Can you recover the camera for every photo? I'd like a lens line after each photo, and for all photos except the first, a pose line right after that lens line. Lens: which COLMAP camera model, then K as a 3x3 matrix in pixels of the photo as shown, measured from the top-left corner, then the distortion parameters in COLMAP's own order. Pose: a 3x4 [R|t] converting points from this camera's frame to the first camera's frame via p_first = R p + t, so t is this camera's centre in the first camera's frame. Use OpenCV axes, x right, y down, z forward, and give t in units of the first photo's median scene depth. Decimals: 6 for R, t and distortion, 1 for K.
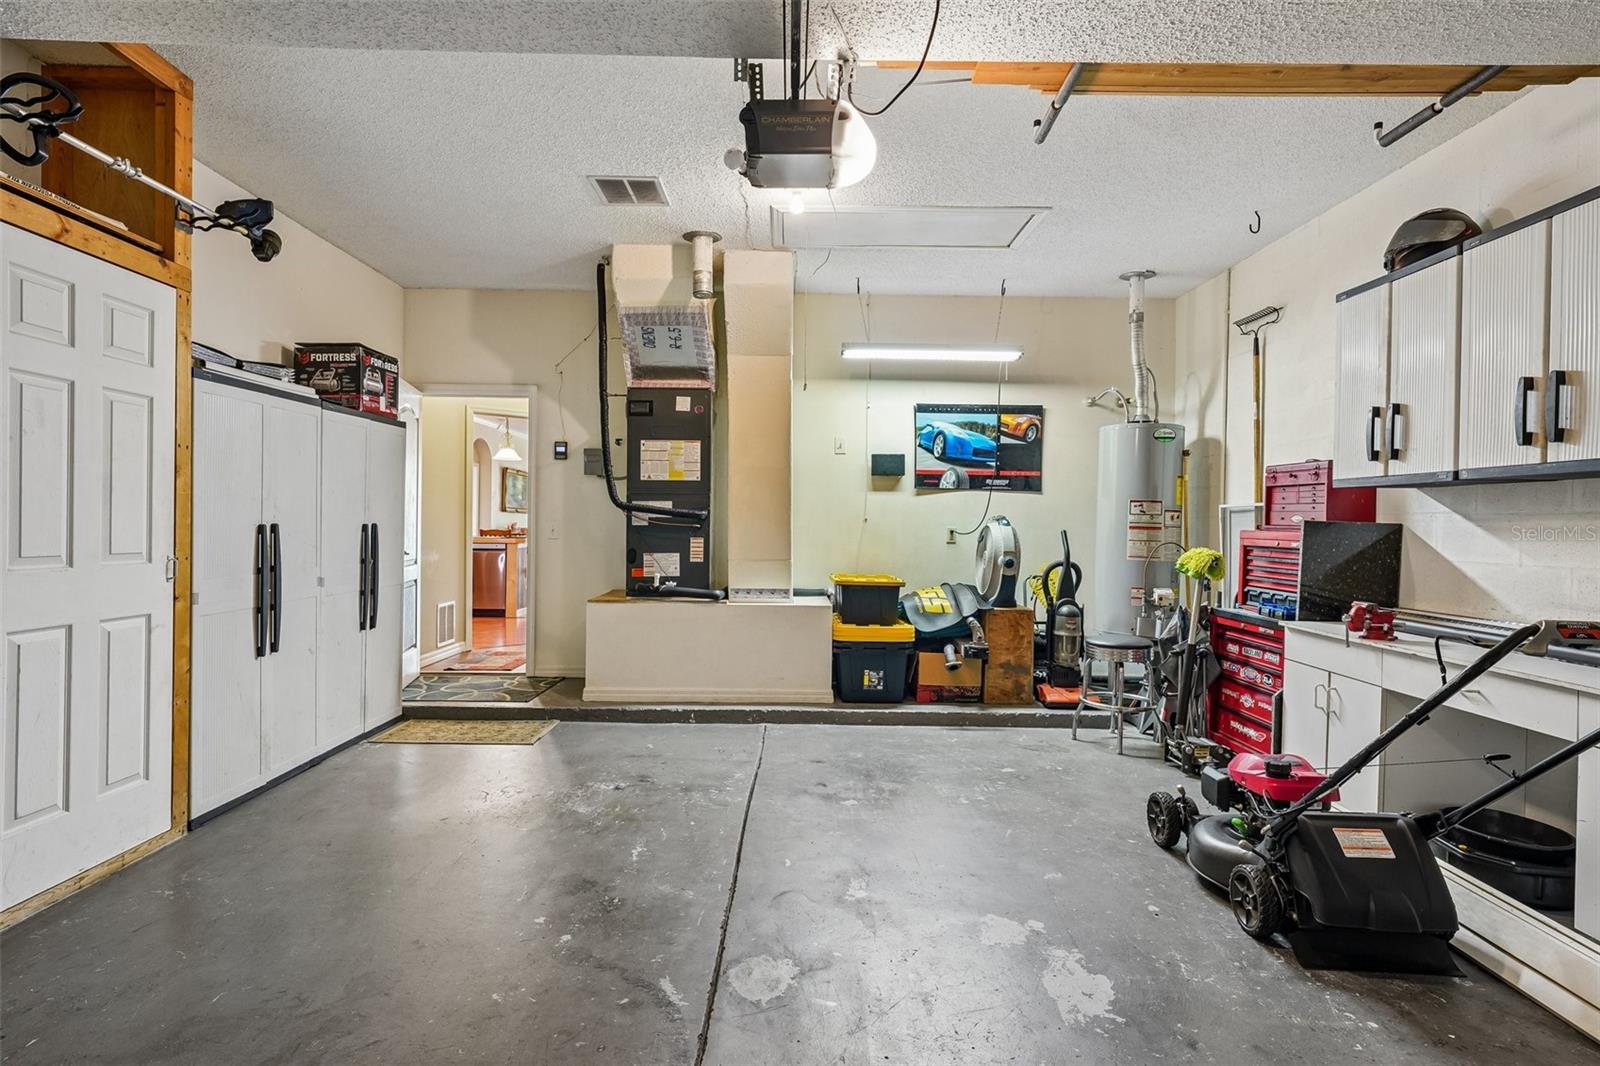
lens RADIAL K [[834.0, 0, 795.1], [0, 834.0, 530.5], [0, 0, 1]] dist [0.005331, 0.002726]
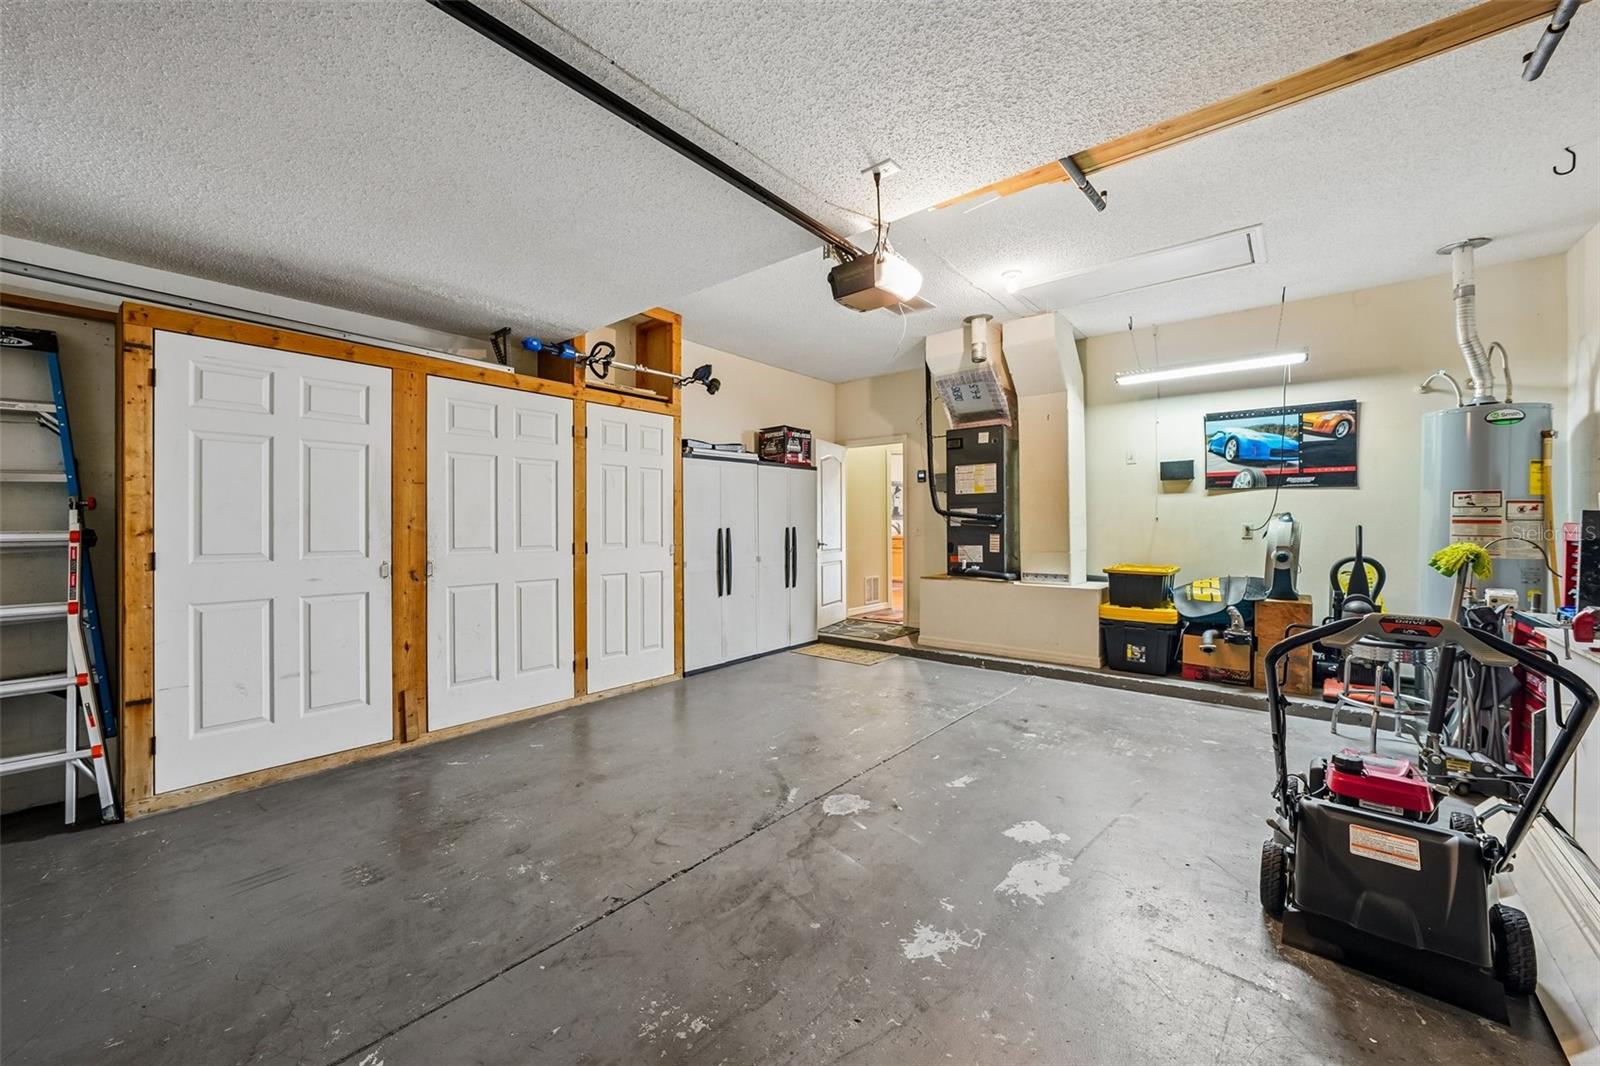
lens RADIAL K [[568.8, 0, 718.1], [0, 568.8, 528.2], [0, 0, 1]] dist [-0.018962, 0.001642]
pose [[0.748556, -0.010961, -0.662981, 0.185899], [0.008006, 0.999940, -0.007493, 0.001917], [0.663024, 0.000301, 0.748598, 0.005618]]
